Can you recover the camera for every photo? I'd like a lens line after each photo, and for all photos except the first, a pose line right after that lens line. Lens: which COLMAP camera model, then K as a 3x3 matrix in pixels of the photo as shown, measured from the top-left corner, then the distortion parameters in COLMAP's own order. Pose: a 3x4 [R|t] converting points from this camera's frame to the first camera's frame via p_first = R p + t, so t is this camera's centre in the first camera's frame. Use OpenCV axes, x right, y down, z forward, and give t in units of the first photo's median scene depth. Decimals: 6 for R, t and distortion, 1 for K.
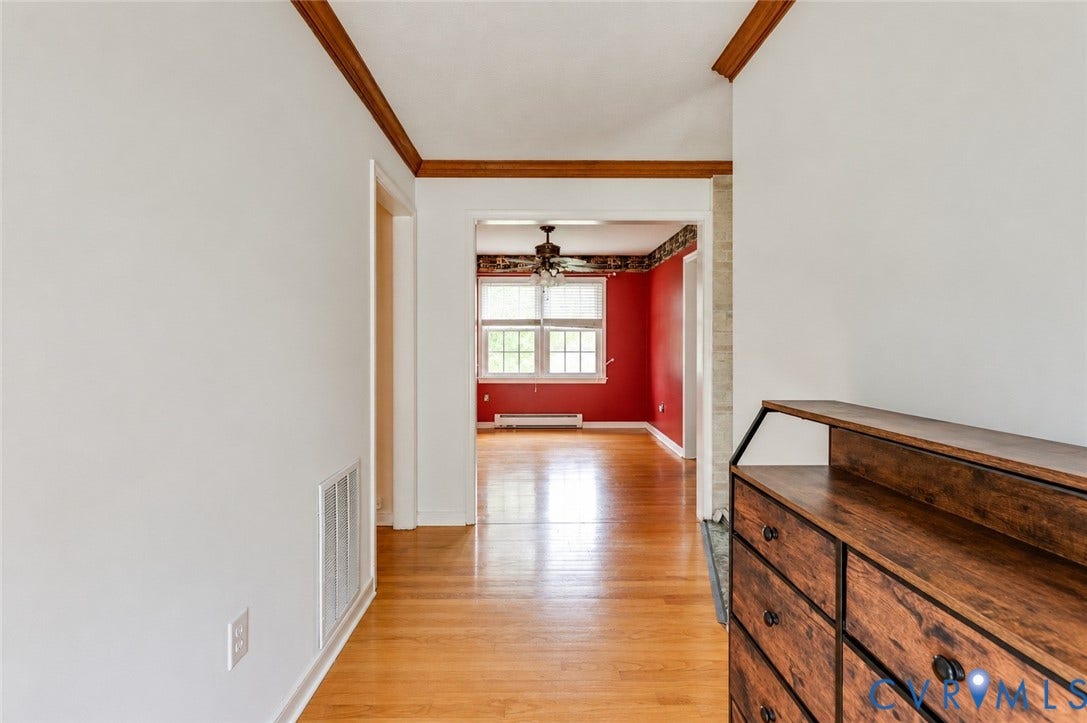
lens RADIAL K [[484.8, 0, 547.0], [0, 484.8, 352.5], [0, 0, 1]] dist [0.004441, -0.000437]
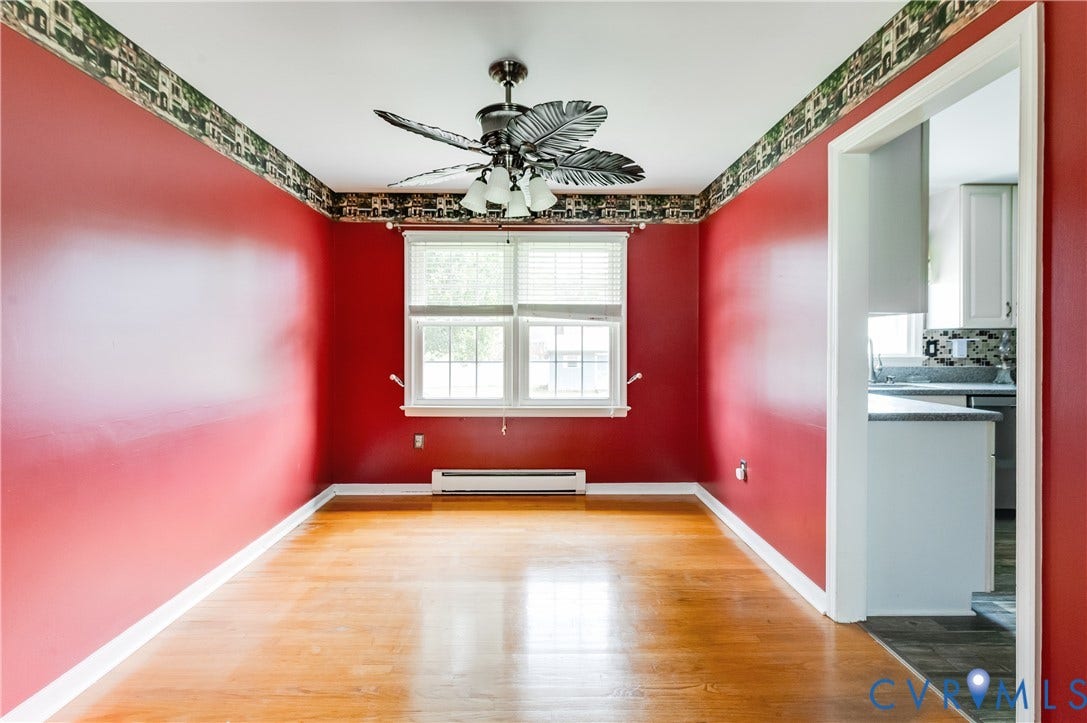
lens RADIAL K [[484.8, 0, 544.1], [0, 484.8, 350.0], [0, 0, 1]] dist [0.004441, -0.000437]
pose [[0.999998, 0.001717, -0.000691, 0.023920], [-0.001727, 0.999881, -0.015341, -0.006351], [0.000665, 0.015342, 0.999882, 0.426742]]
